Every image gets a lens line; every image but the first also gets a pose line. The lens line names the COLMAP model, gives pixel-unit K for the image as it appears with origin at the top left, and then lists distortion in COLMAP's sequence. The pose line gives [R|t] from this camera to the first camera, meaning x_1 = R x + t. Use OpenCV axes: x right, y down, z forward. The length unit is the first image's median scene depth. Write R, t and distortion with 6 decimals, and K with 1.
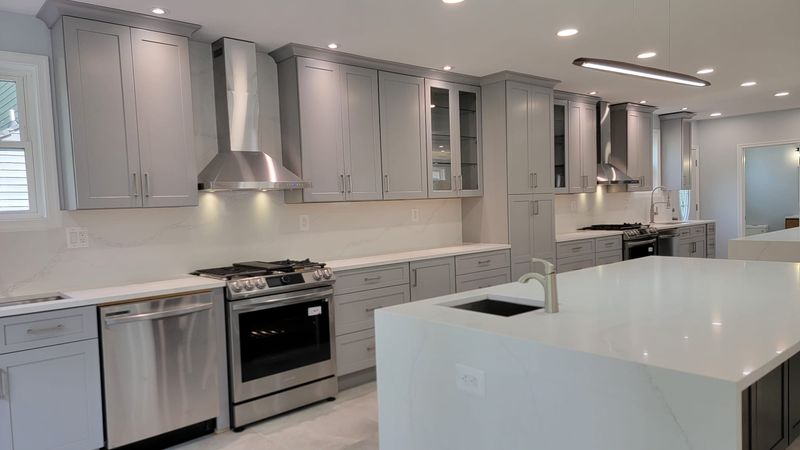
lens RADIAL K [[577.7, 0, 388.4], [0, 577.7, 237.1], [0, 0, 1]] dist [0.086565, -0.035064]
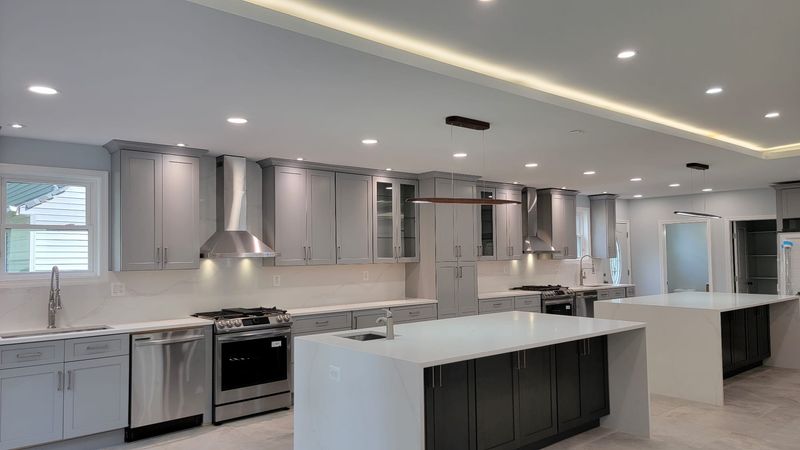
lens RADIAL K [[577.7, 0, 389.2], [0, 577.7, 236.3], [0, 0, 1]] dist [0.086565, -0.035064]
pose [[0.999560, 0.023424, -0.018194, 0.160802], [-0.024967, 0.995651, -0.089752, -0.013801], [0.016013, 0.090167, 0.995798, -0.420909]]
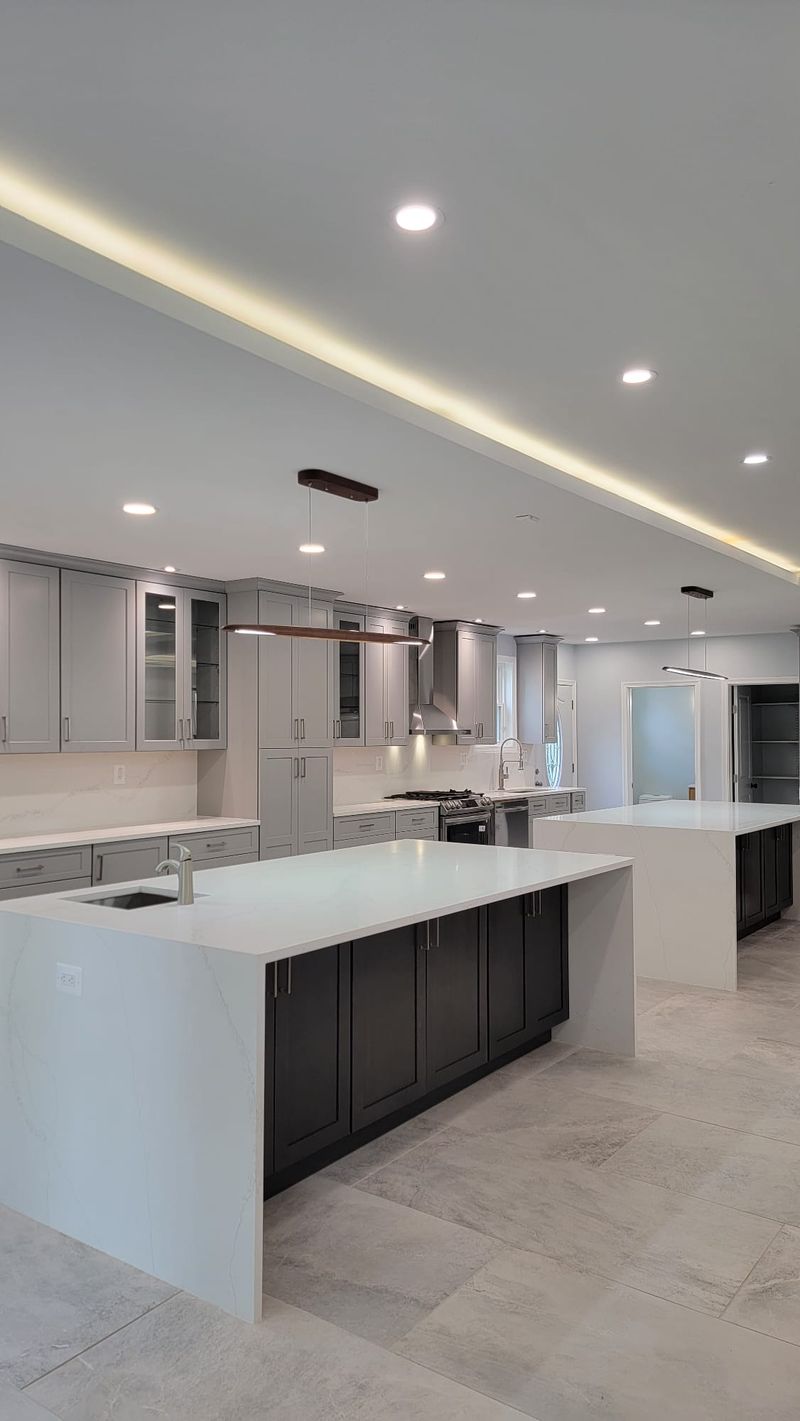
lens RADIAL K [[1026.2, 0, 403.8], [0, 1026.2, 718.2], [0, 0, 1]] dist [0.086565, -0.035064]
pose [[0.973680, 0.039371, 0.224492, 0.127231], [-0.021908, 0.996574, -0.079757, -0.019001], [-0.226863, 0.072740, 0.971207, -0.336581]]
